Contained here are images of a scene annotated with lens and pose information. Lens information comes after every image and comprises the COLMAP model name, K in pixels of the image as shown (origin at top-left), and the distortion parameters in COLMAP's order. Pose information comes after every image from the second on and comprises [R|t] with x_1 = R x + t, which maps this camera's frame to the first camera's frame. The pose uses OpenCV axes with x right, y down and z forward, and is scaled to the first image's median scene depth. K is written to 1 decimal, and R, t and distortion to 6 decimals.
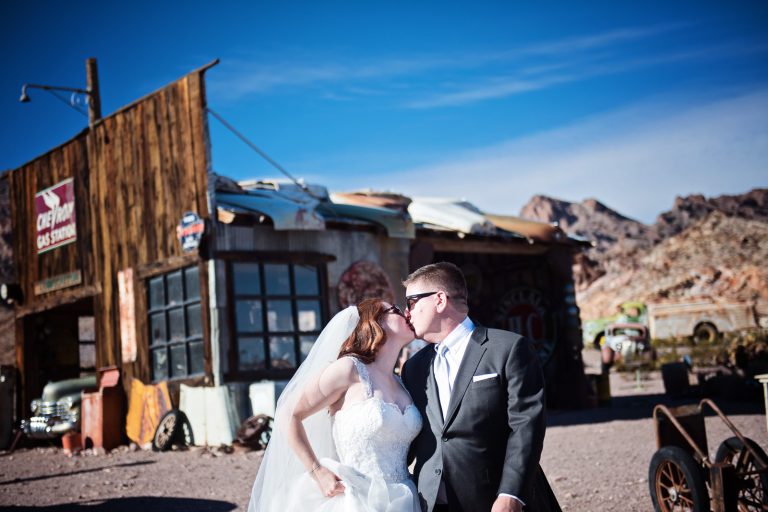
lens RADIAL K [[1121.1, 0, 382.3], [0, 1121.1, 251.5], [0, 0, 1]] dist [0.106963, 0.000000]
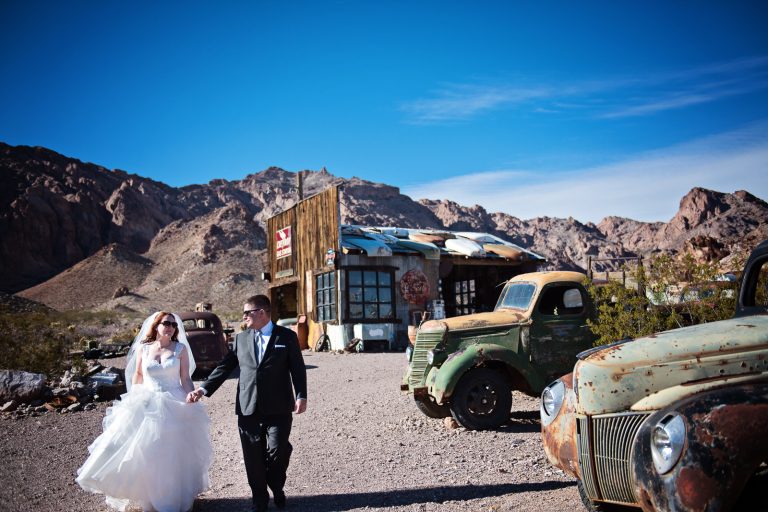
lens RADIAL K [[827.2, 0, 366.5], [0, 827.2, 250.6], [0, 0, 1]] dist [0.042605, 0.000000]
pose [[0.969381, 0.022281, -0.244548, 0.286638], [-0.015296, 0.999420, 0.030426, -0.076387], [0.245084, -0.025754, 0.969160, -0.563612]]
